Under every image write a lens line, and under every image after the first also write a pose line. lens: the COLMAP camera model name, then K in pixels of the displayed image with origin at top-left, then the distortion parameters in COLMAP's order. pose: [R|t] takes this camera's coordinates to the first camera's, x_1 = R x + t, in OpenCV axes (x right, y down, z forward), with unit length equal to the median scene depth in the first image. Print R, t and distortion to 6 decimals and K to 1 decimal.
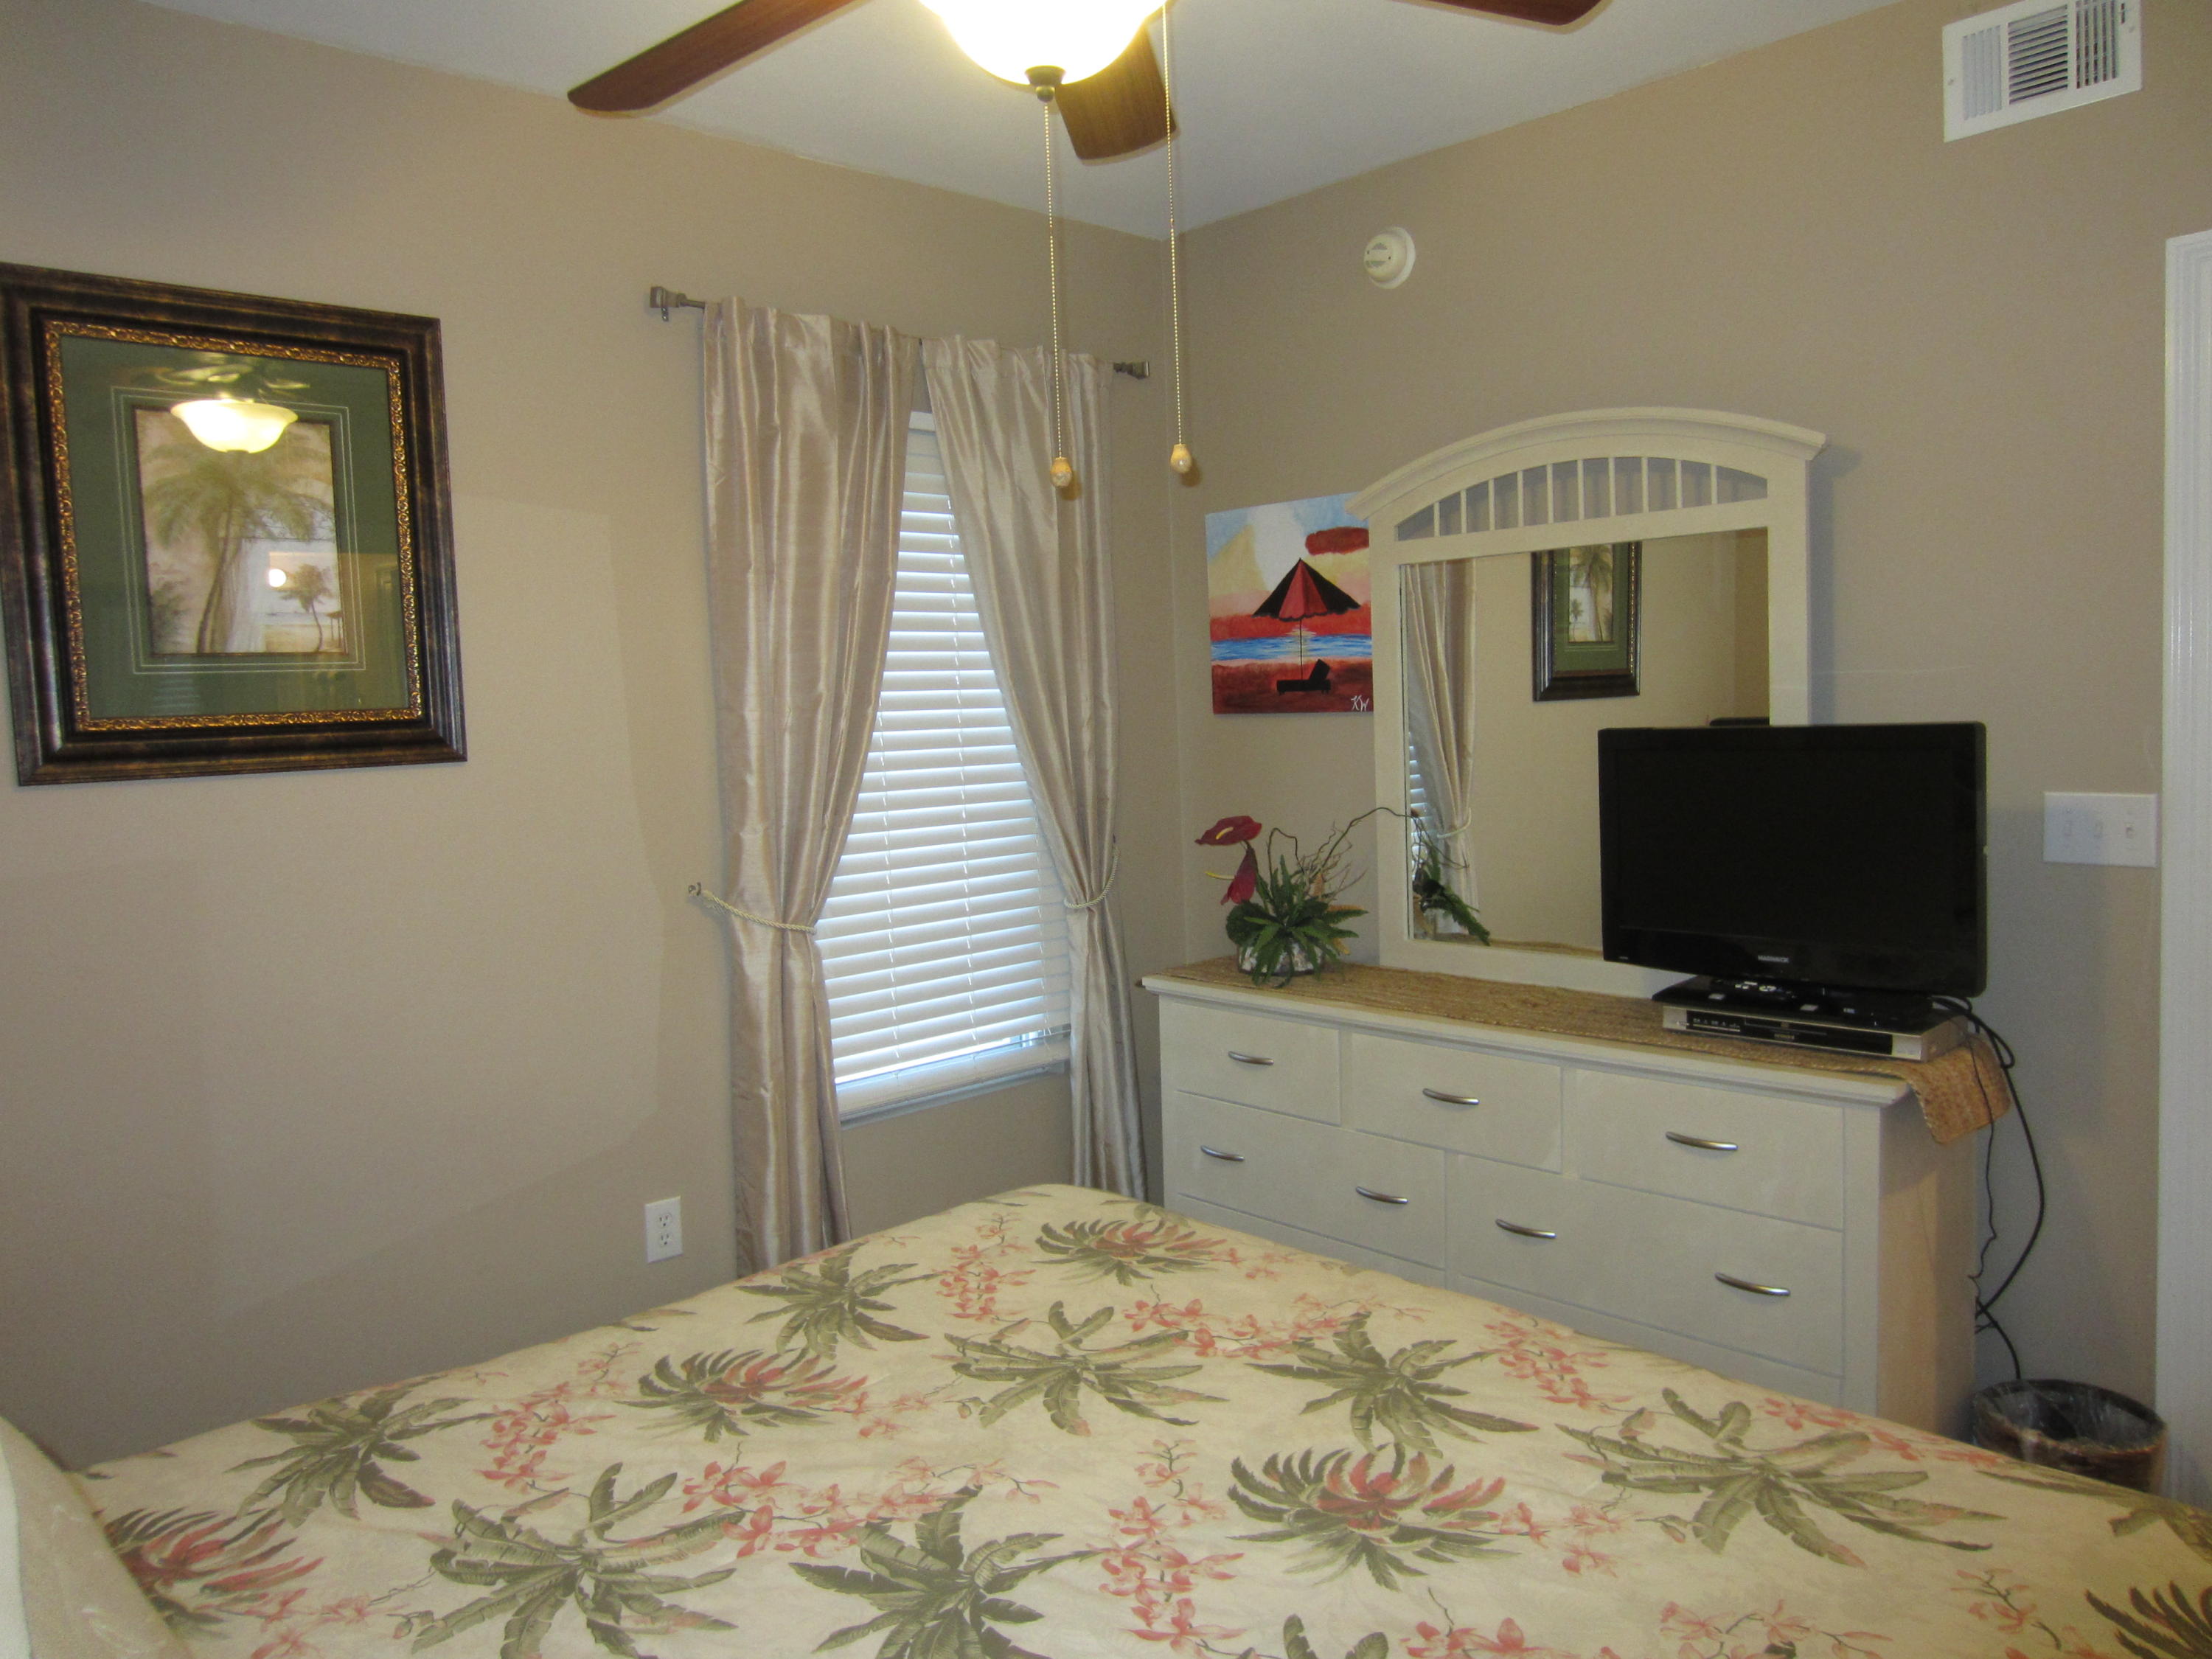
lens RADIAL K [[1576.1, 0, 1114.4], [0, 1576.1, 811.9], [0, 0, 1]] dist [-0.029837, 0.015485]
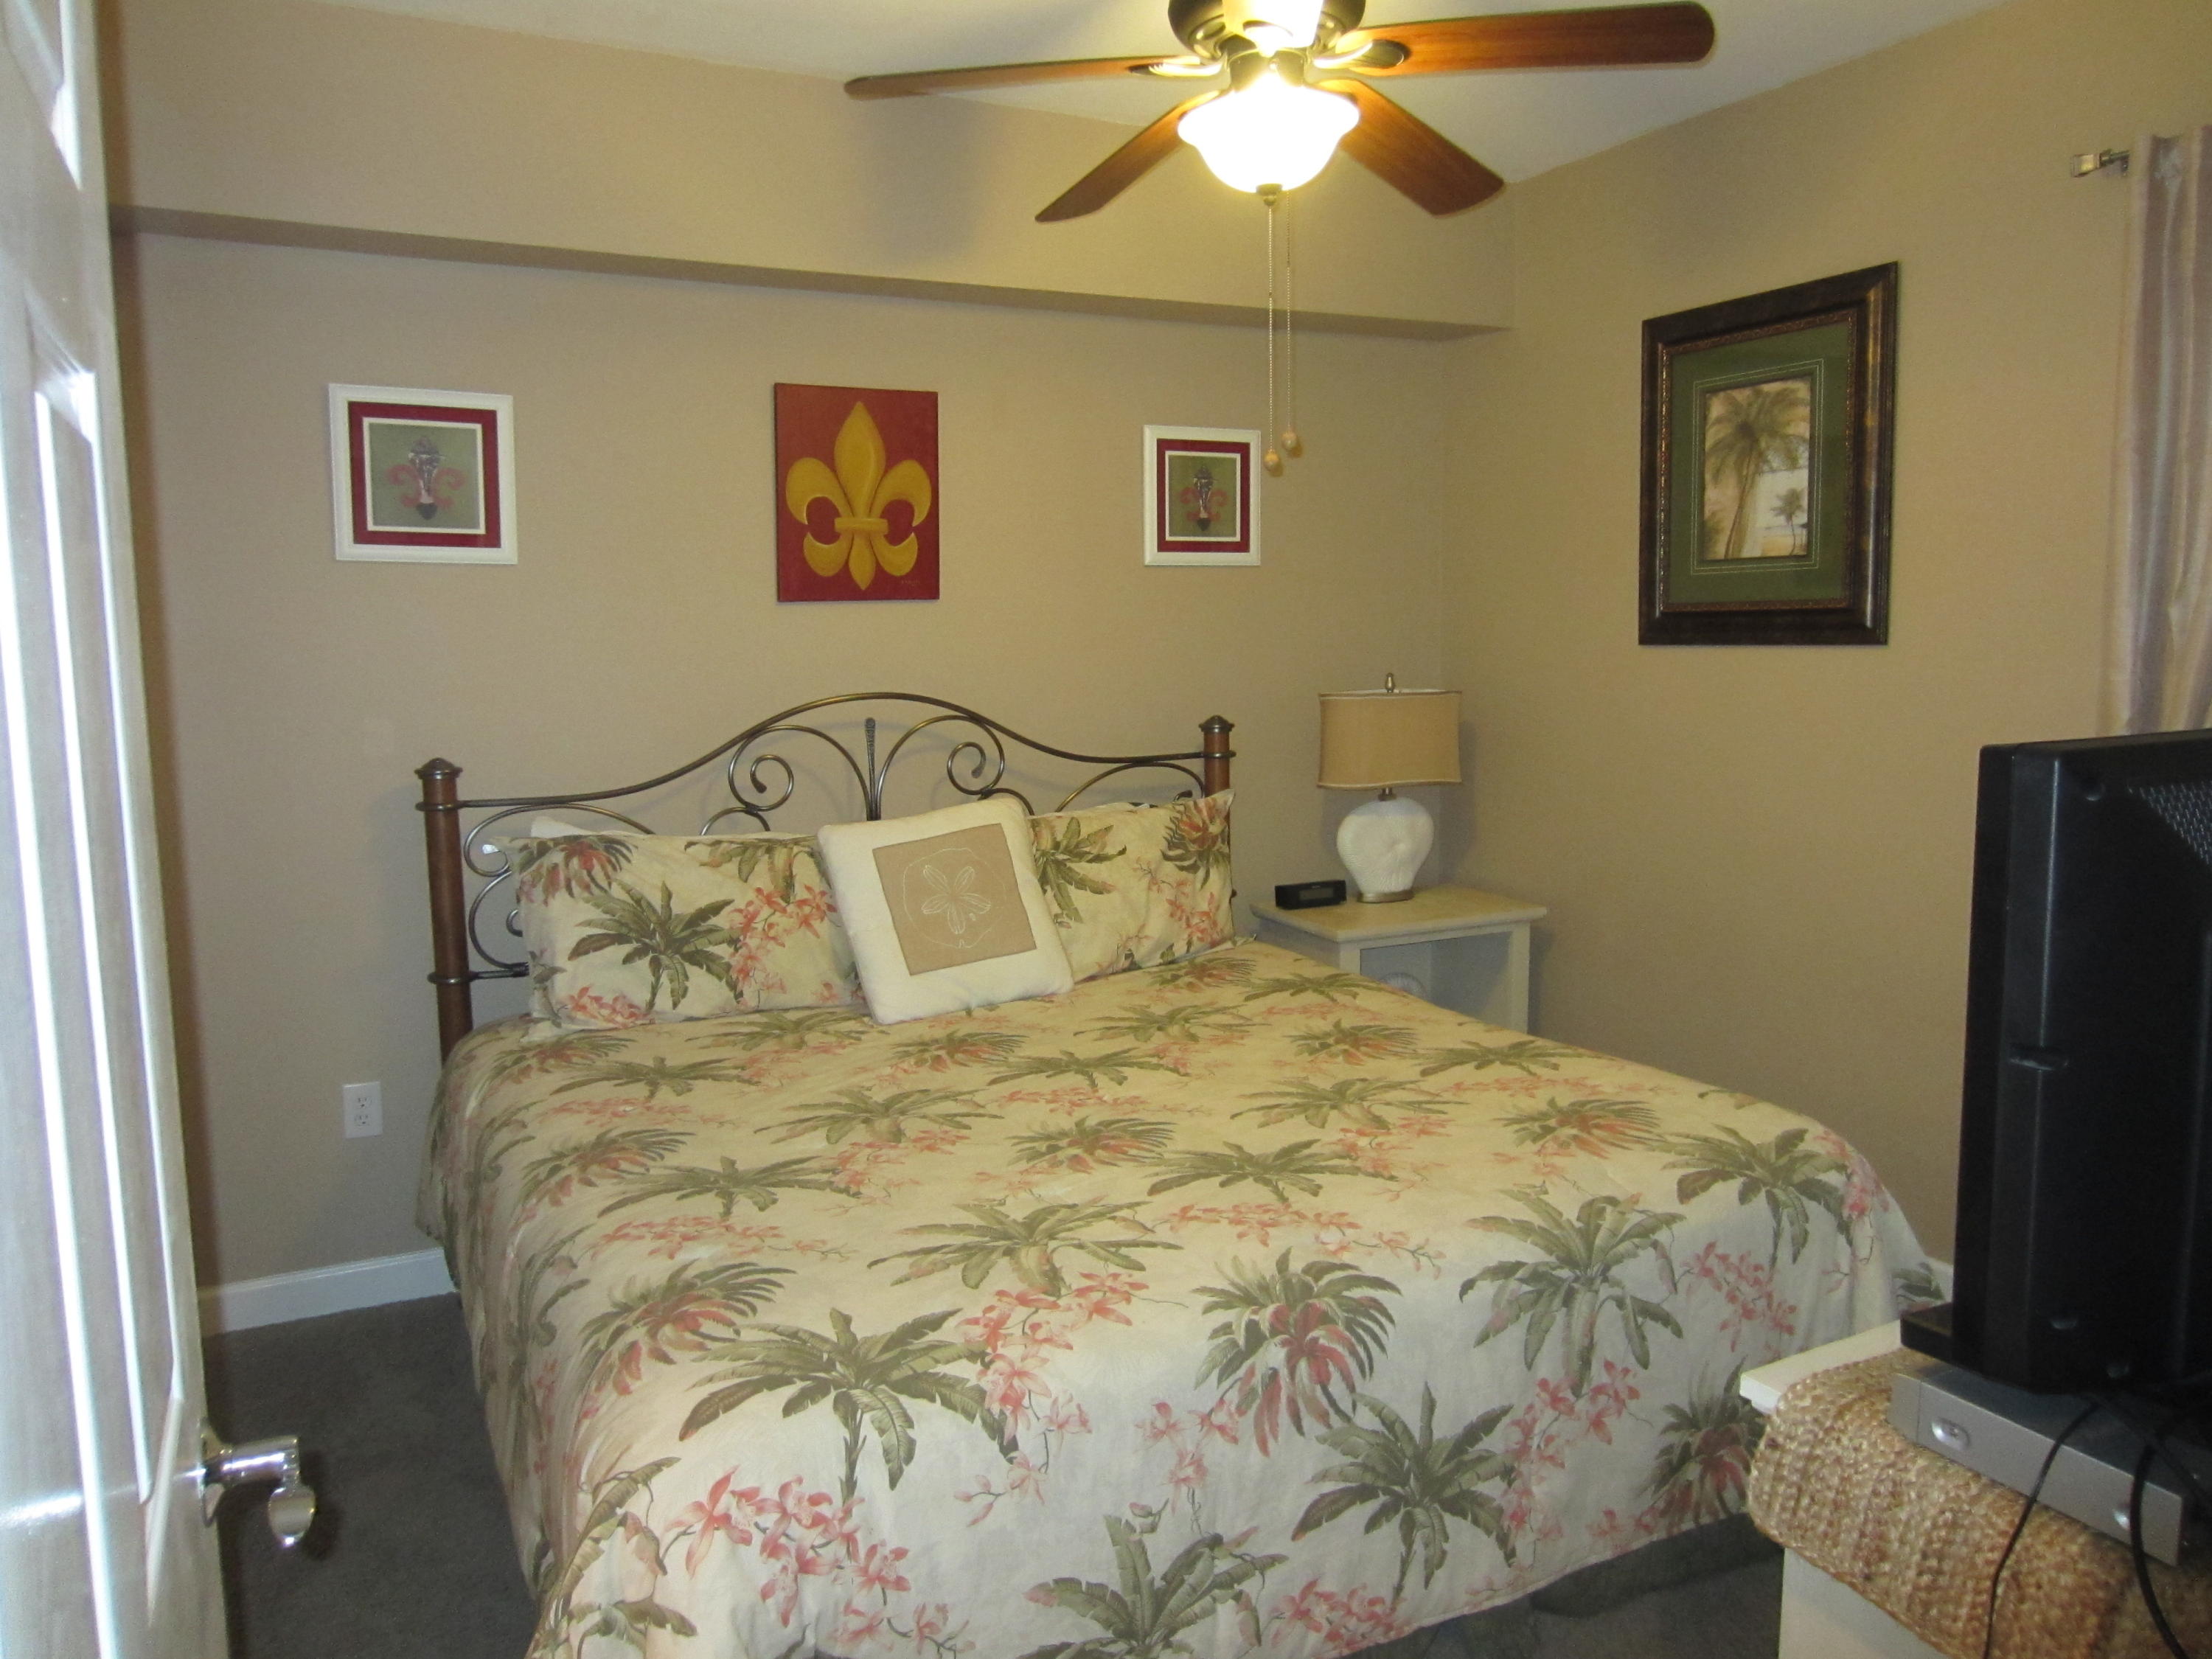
lens RADIAL K [[1576.1, 0, 1113.9], [0, 1576.1, 831.5], [0, 0, 1]] dist [-0.029837, 0.015485]
pose [[-0.271299, 0.162806, -0.948626, 0.995707], [-0.040904, 0.982750, 0.180360, -0.093971], [0.961626, 0.087734, -0.259959, 0.870119]]
